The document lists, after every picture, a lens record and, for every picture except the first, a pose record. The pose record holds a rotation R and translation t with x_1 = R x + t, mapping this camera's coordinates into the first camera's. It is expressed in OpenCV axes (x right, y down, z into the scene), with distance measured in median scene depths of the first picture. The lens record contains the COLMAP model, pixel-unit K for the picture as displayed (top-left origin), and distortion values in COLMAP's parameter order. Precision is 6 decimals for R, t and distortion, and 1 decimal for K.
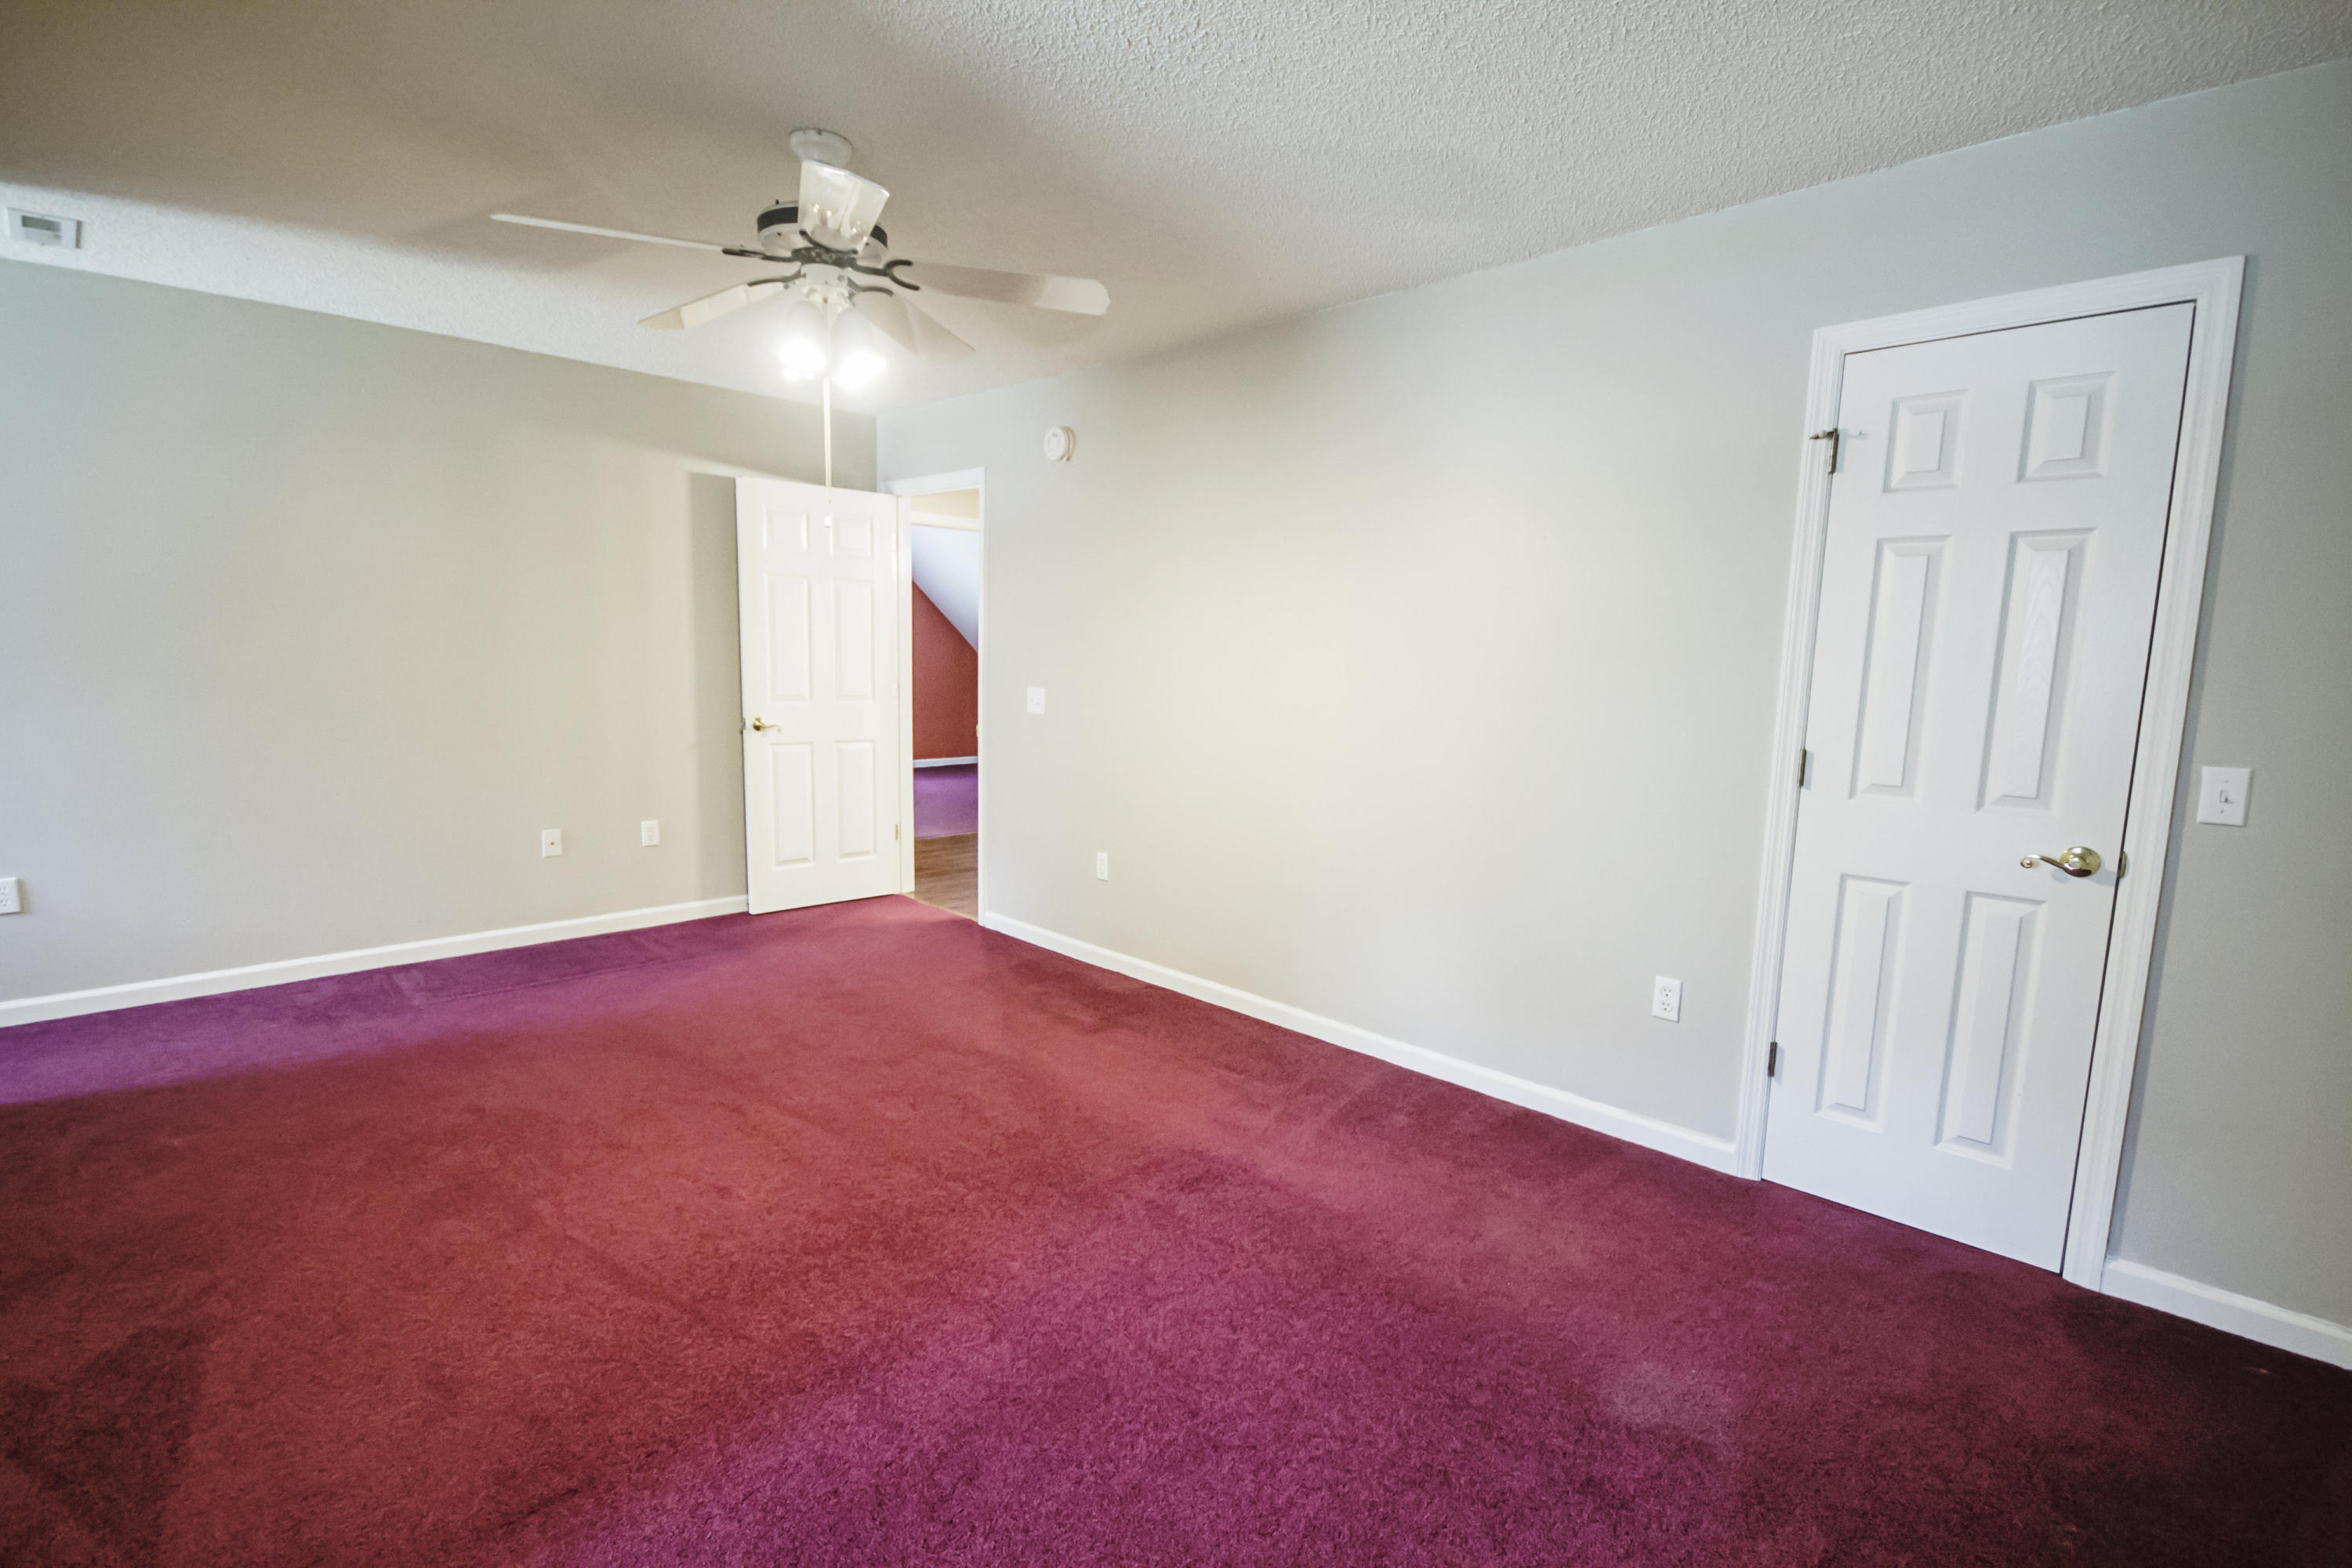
lens RADIAL K [[1103.6, 0, 1157.9], [0, 1103.6, 791.0], [0, 0, 1]] dist [-0.003296, 0.001207]
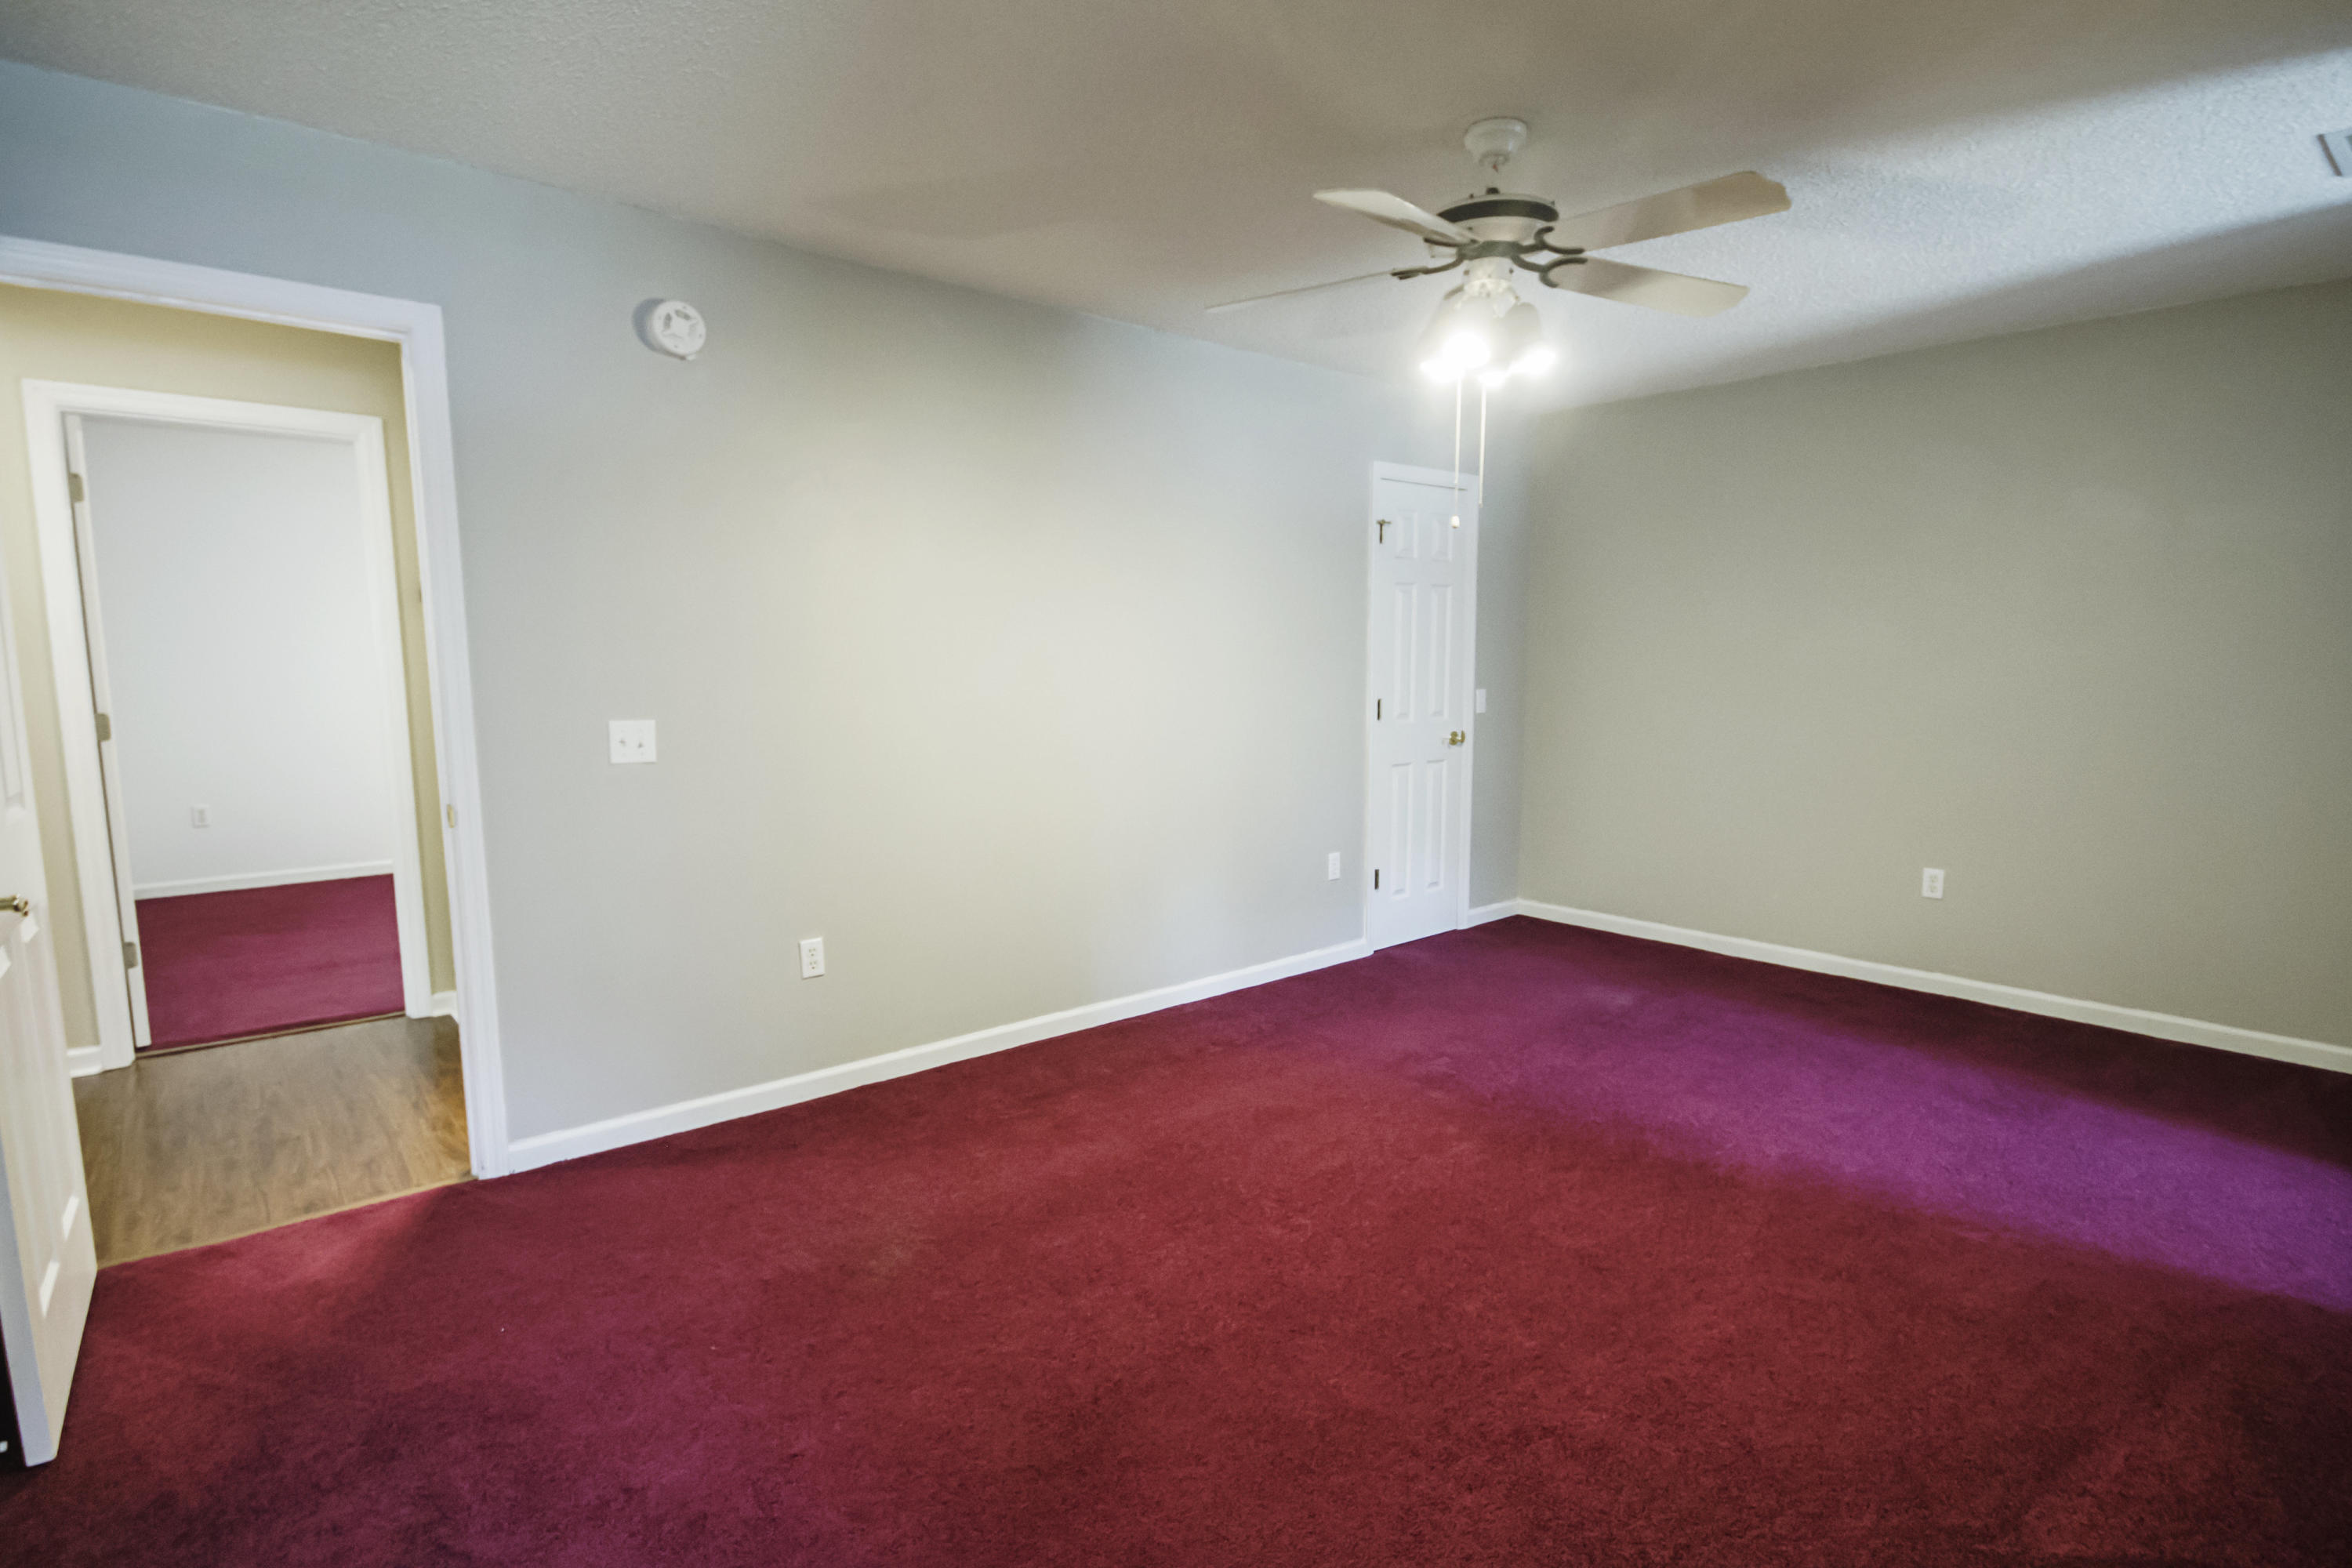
lens RADIAL K [[1103.6, 0, 1169.4], [0, 1103.6, 782.7], [0, 0, 1]] dist [-0.003296, 0.001207]
pose [[0.105740, -0.150305, 0.982969, -0.709151], [0.121899, 0.983014, 0.137199, -0.112177], [-0.986894, 0.105315, 0.122266, 0.675370]]
